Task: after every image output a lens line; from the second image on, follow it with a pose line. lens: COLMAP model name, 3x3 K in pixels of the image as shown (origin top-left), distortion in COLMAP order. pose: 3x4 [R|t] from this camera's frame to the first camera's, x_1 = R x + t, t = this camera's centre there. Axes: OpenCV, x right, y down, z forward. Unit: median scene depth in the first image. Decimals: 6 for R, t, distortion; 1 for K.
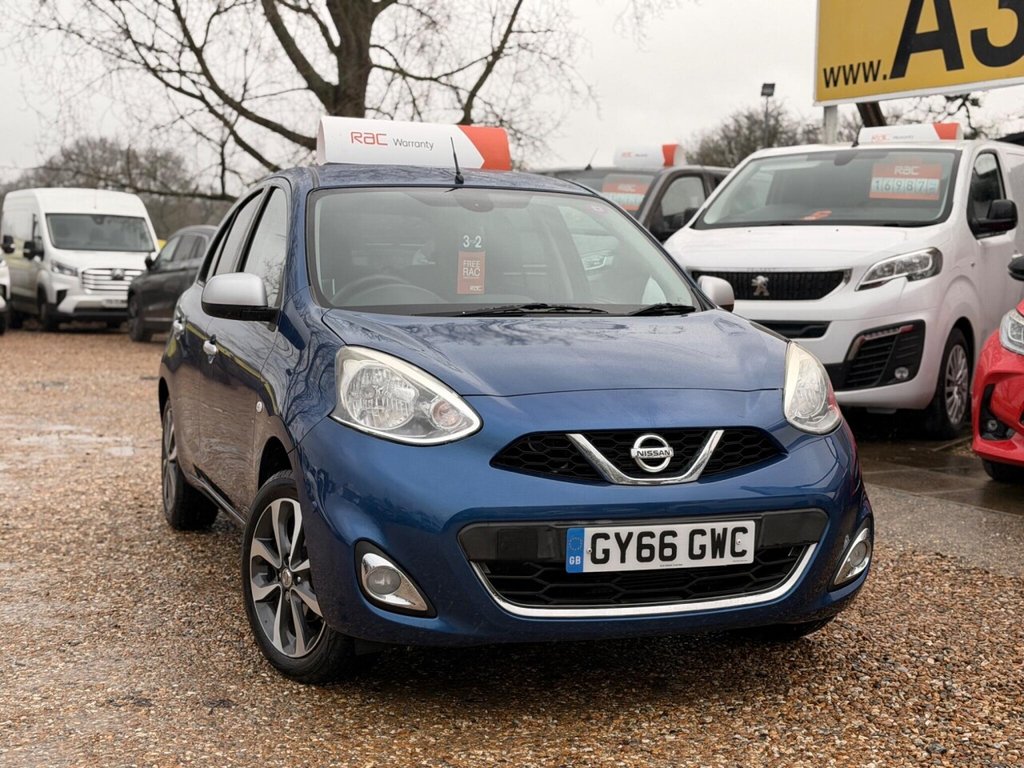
lens RADIAL K [[1546.9, 0, 510.2], [0, 1546.9, 413.8], [0, 0, 1]] dist [0.159077, -0.127963]
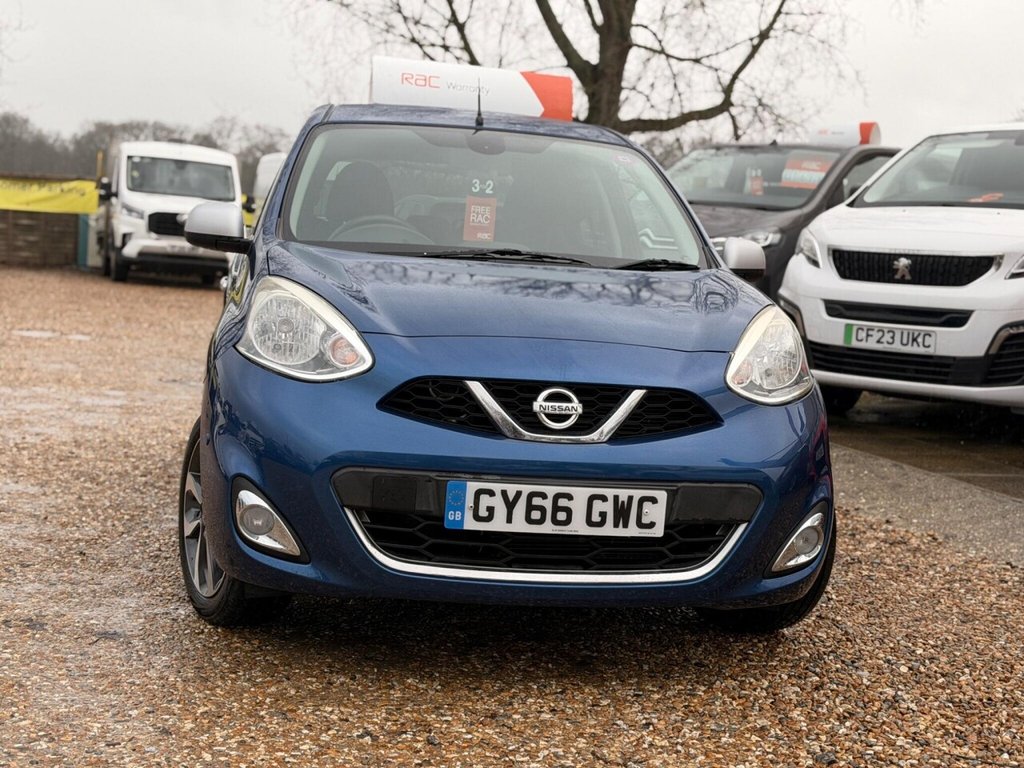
lens RADIAL K [[1546.9, 0, 510.2], [0, 1546.9, 413.8], [0, 0, 1]] dist [0.159077, -0.127963]
pose [[0.982153, 0.073434, -0.173155, 0.198530], [-0.072032, 0.997299, 0.014377, 0.015423], [0.173743, -0.001648, 0.984790, 0.078790]]
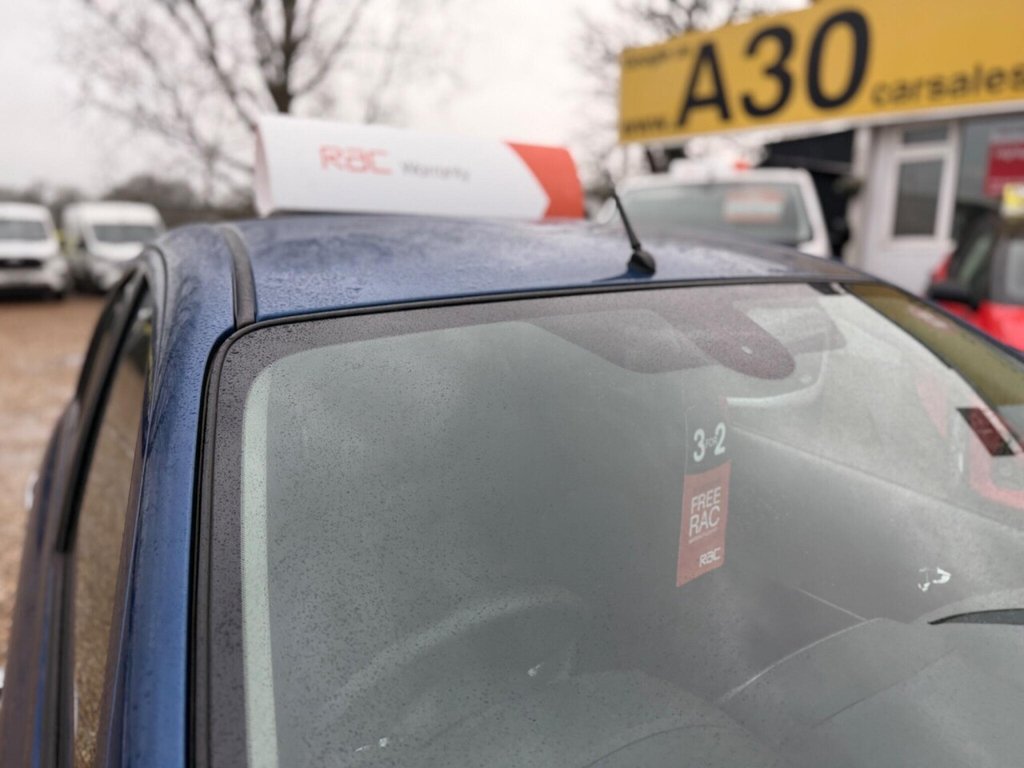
lens RADIAL K [[729.5, 0, 512.0], [0, 729.5, 384.0], [0, 0, 1]] dist [0.027973, -0.002222]
pose [[0.982334, -0.052235, 0.179698, -0.118418], [0.032659, 0.993370, 0.110223, -0.172155], [-0.184264, -0.102408, 0.977527, 1.001463]]
